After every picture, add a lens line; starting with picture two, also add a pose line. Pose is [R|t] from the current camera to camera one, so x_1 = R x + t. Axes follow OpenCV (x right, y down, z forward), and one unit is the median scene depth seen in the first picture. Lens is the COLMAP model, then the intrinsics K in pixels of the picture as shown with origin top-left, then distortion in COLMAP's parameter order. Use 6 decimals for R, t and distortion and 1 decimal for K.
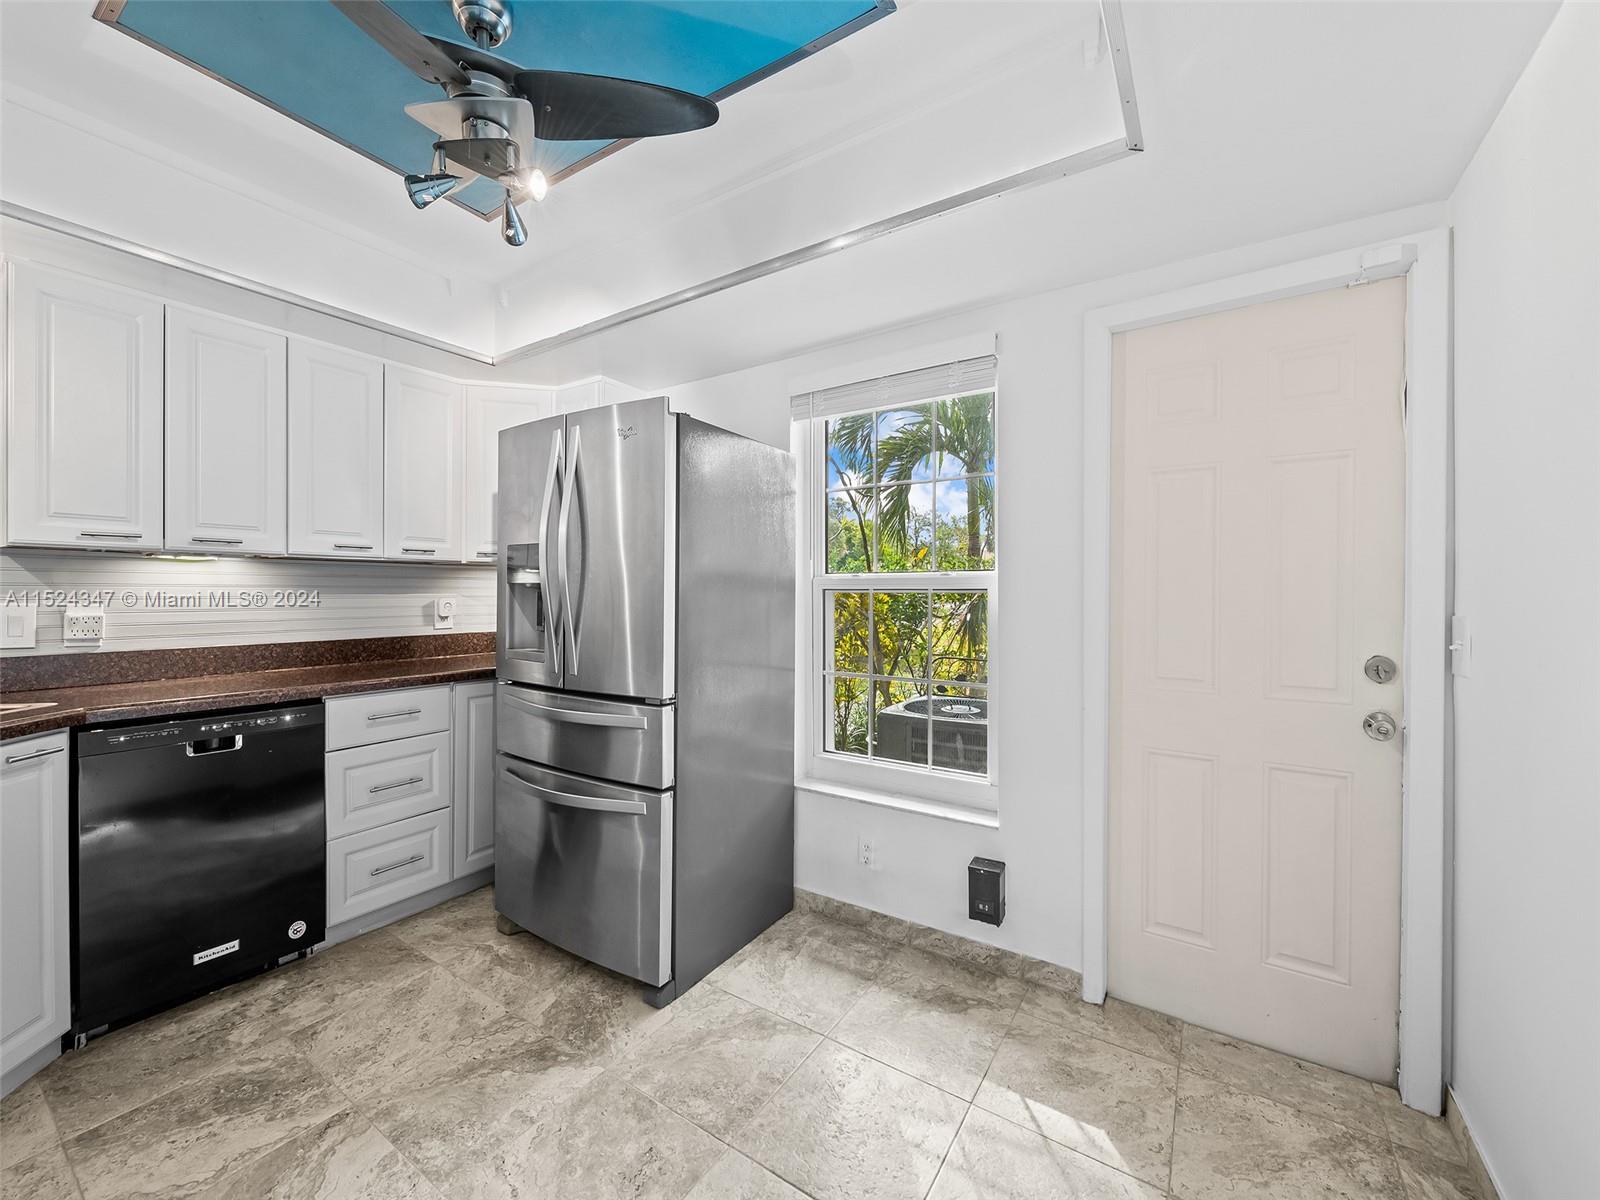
lens RADIAL K [[634.5, 0, 800.0], [0, 634.5, 600.0], [0, 0, 1]] dist [0.003561, -0.003036]
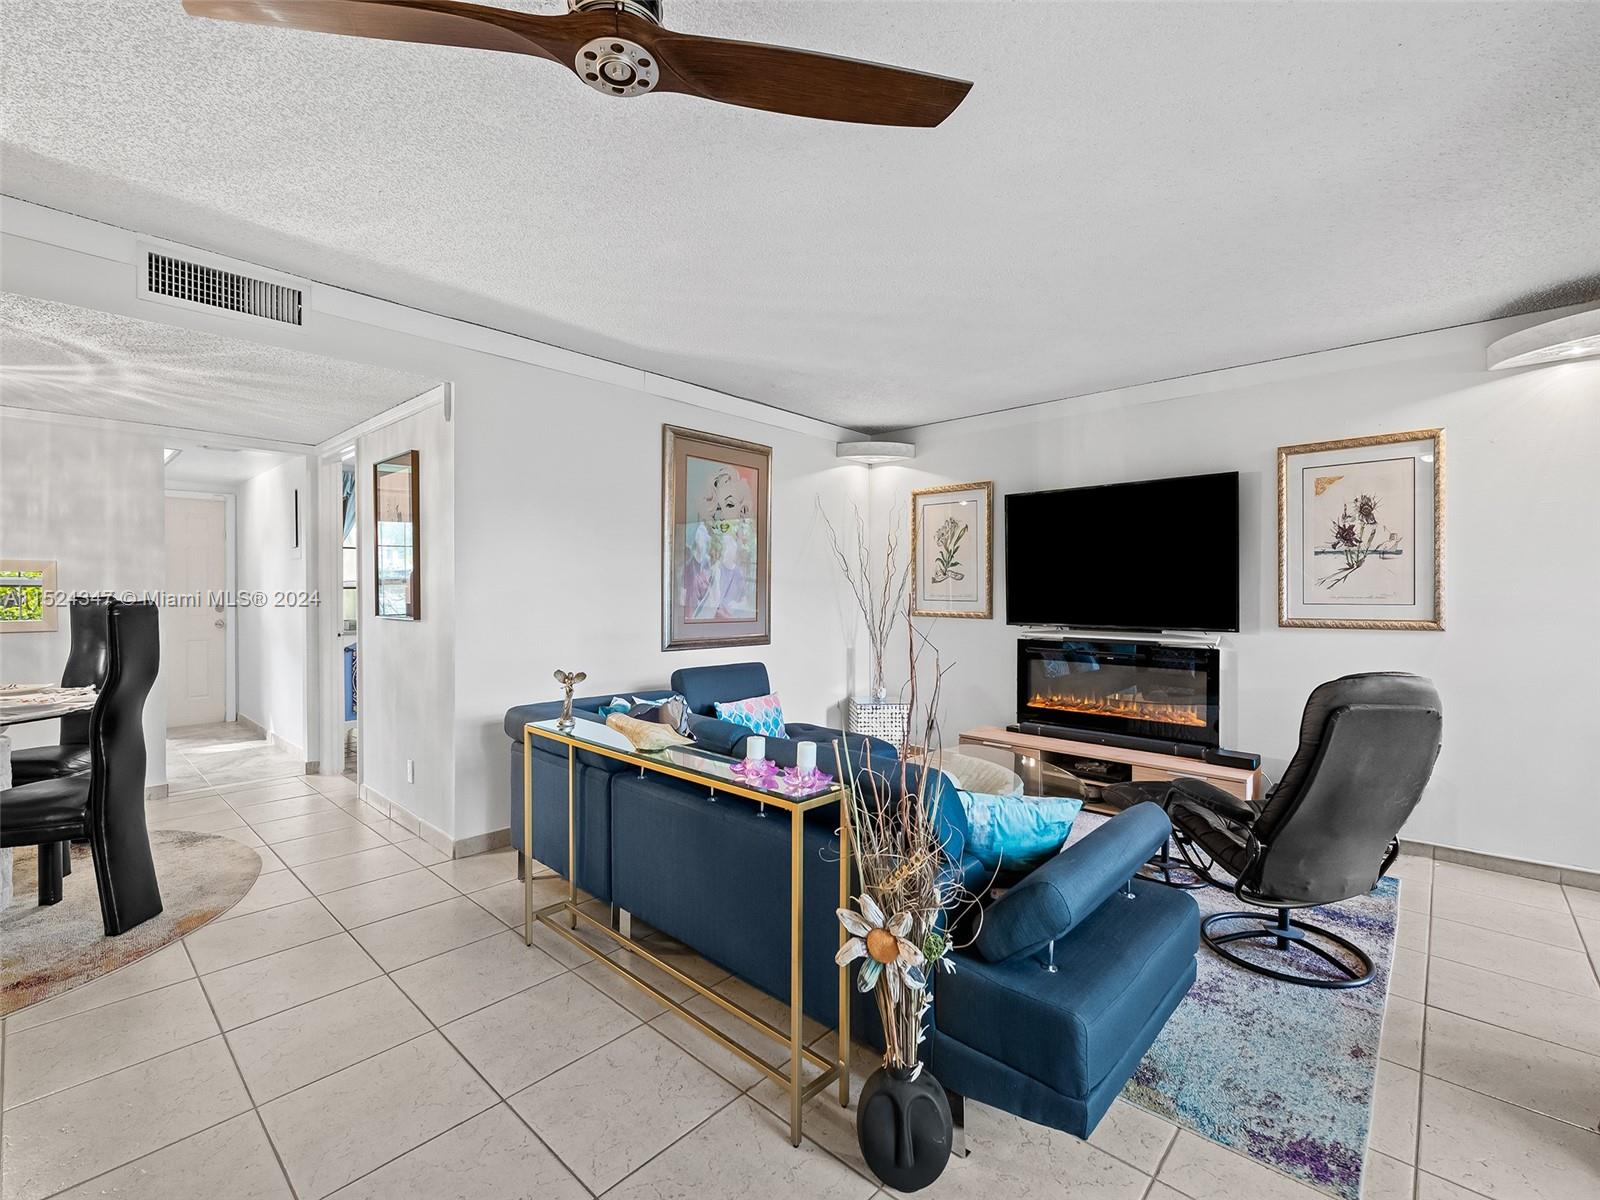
lens RADIAL K [[709.7, 0, 802.8], [0, 709.7, 596.7], [0, 0, 1]] dist [0.000055, -0.000118]
pose [[0.162515, -0.007505, 0.986678, -2.103332], [0.010966, 0.999923, 0.005799, 0.045046], [-0.986645, 0.009878, 0.162585, -2.435773]]
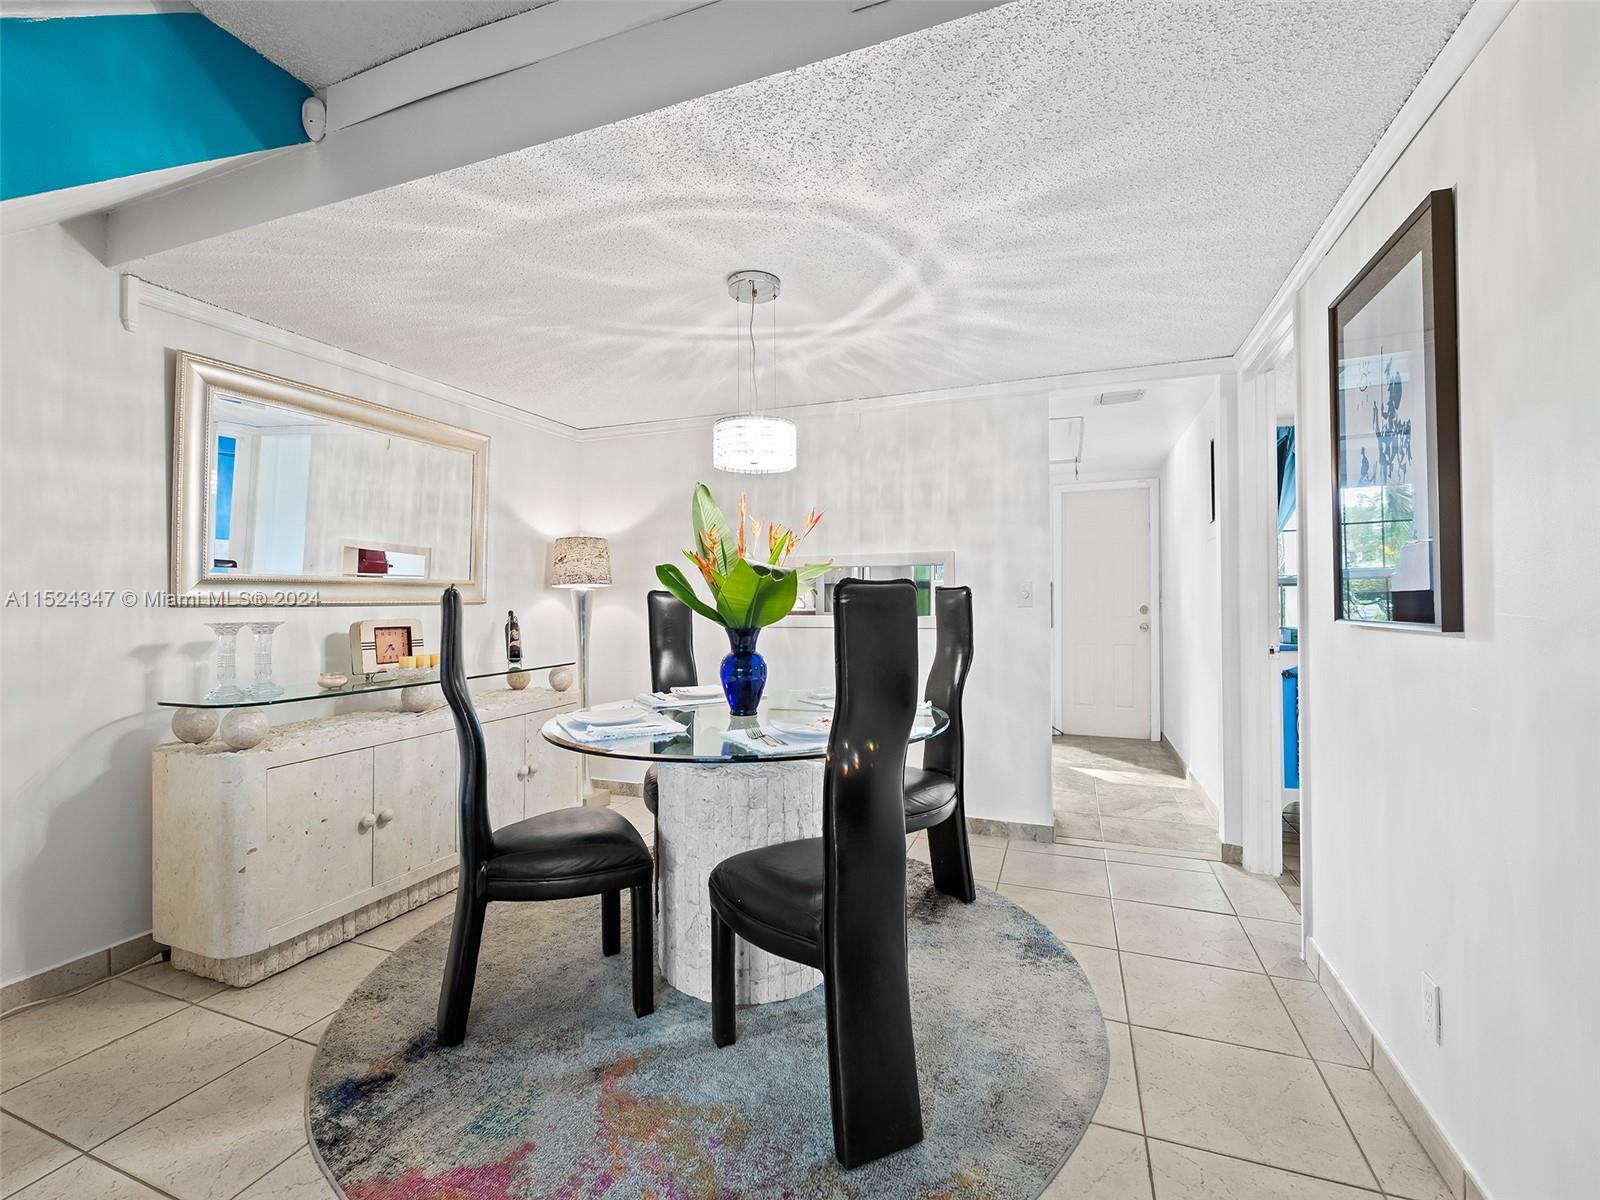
lens RADIAL K [[691.8, 0, 805.0], [0, 691.8, 598.1], [0, 0, 1]] dist [-0.000311, -0.000369]
pose [[0.977392, -0.004579, 0.211384, -1.239551], [0.008184, 0.999836, -0.016182, 0.076423], [-0.211275, 0.017546, 0.977269, -1.698597]]
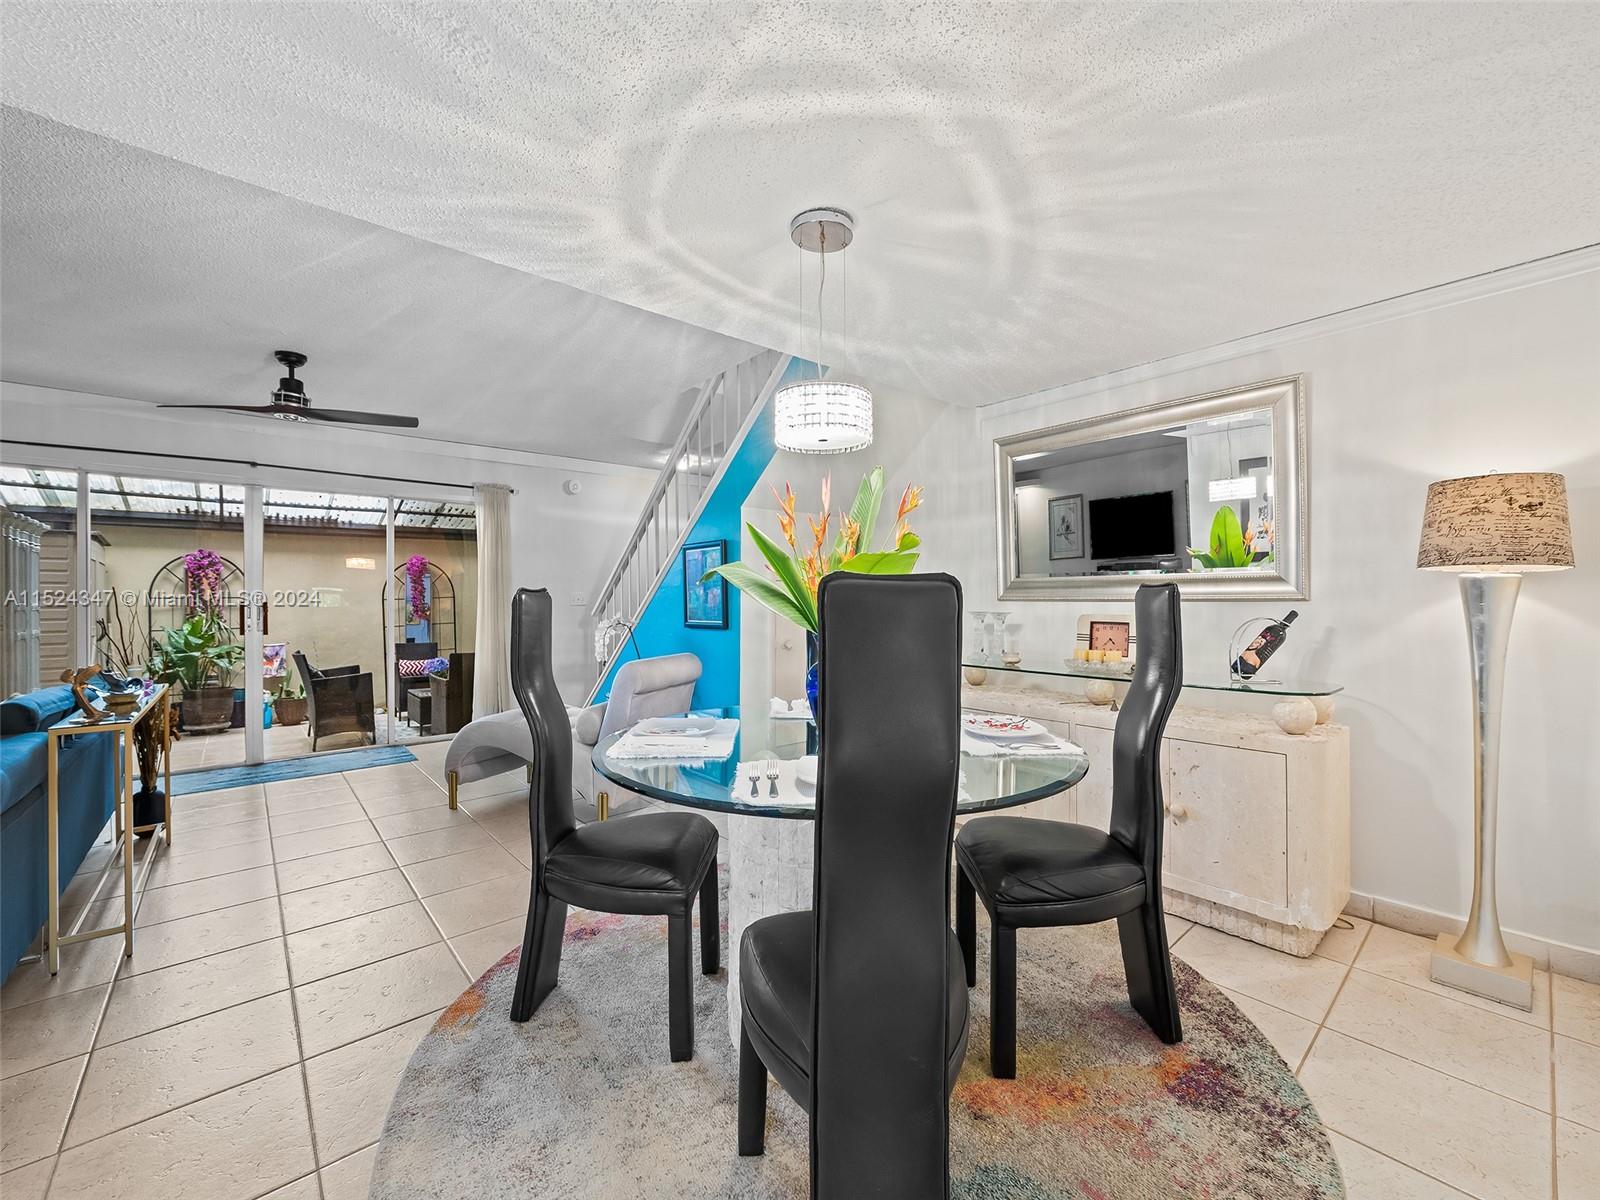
lens RADIAL K [[646.8, 0, 798.6], [0, 646.8, 595.5], [0, 0, 1]] dist [-0.001914, -0.001137]
pose [[-0.277357, 0.000753, -0.960767, -0.221019], [-0.005502, 0.999982, 0.002372, 0.048415], [0.960751, 0.005944, -0.277348, -0.374349]]
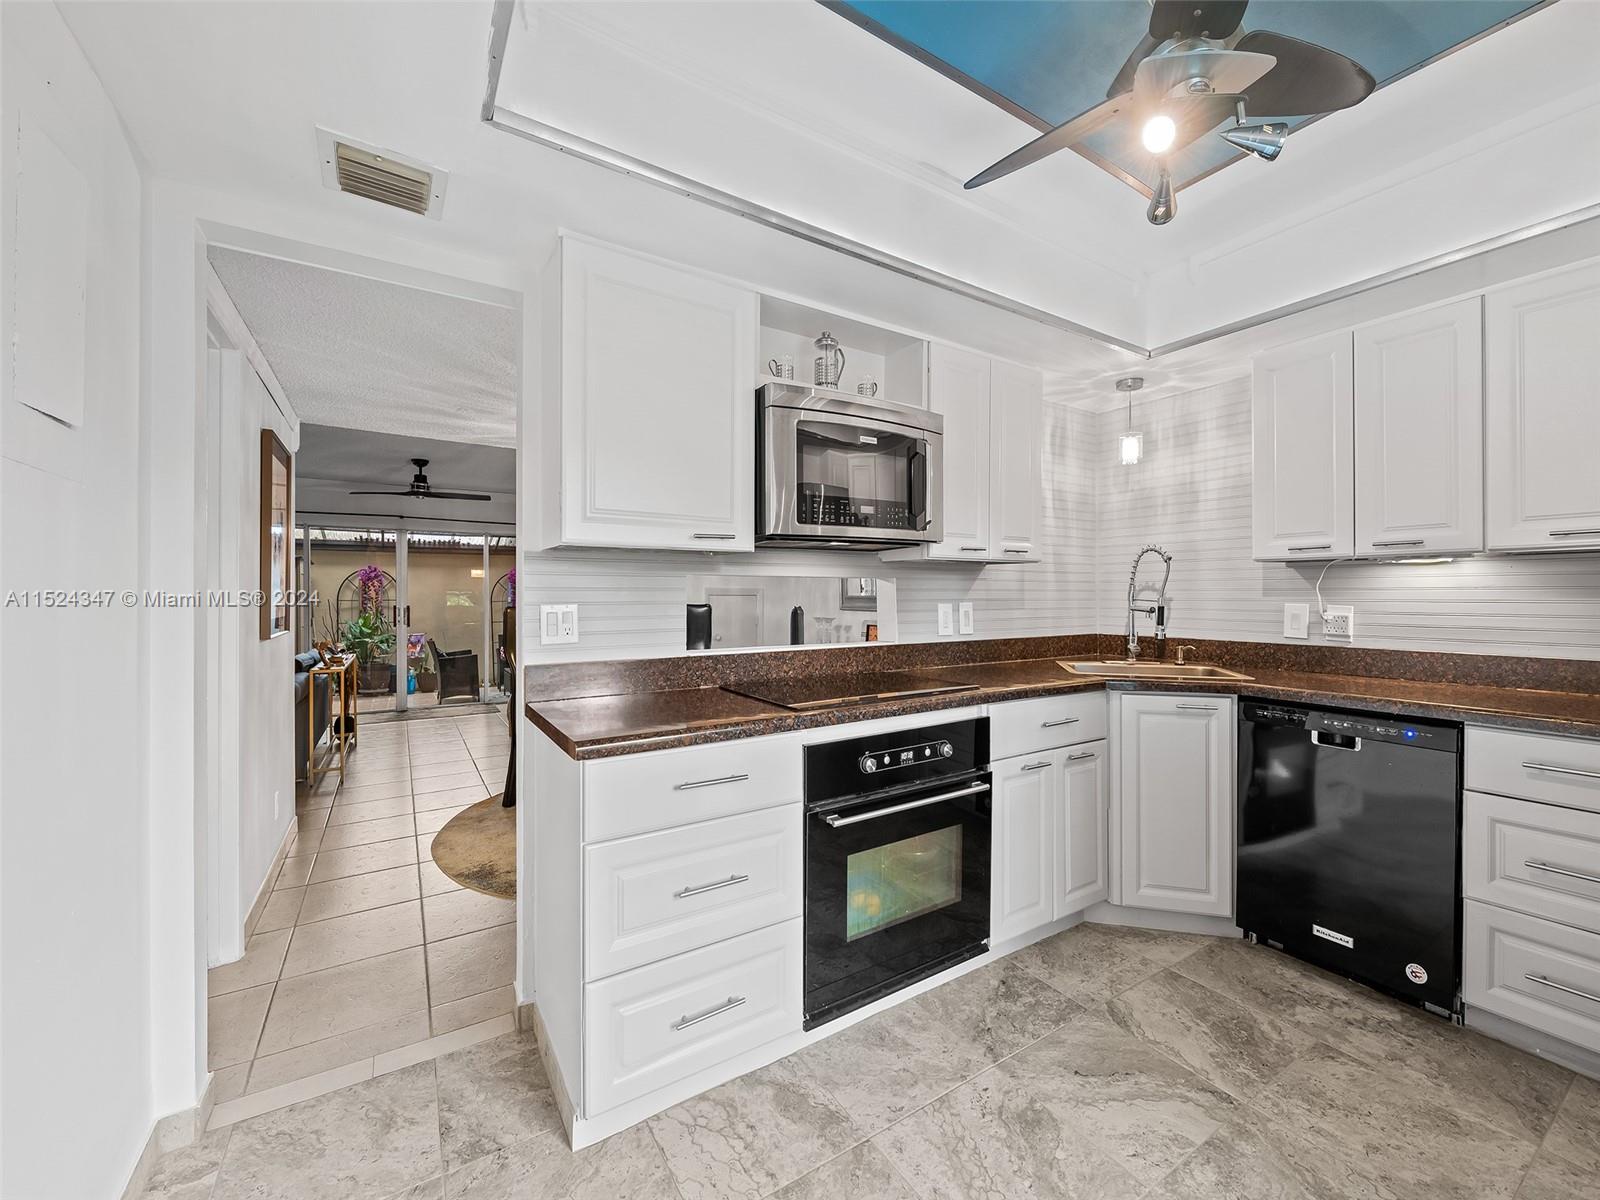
lens RADIAL K [[638.8, 0, 800.8], [0, 638.8, 598.1], [0, 0, 1]] dist [0.000925, -0.003221]
pose [[-0.417591, 0.003588, -0.908628, 0.398190], [-0.010182, 0.999911, 0.008628, -0.007638], [0.908578, 0.012855, -0.417517, 0.608303]]
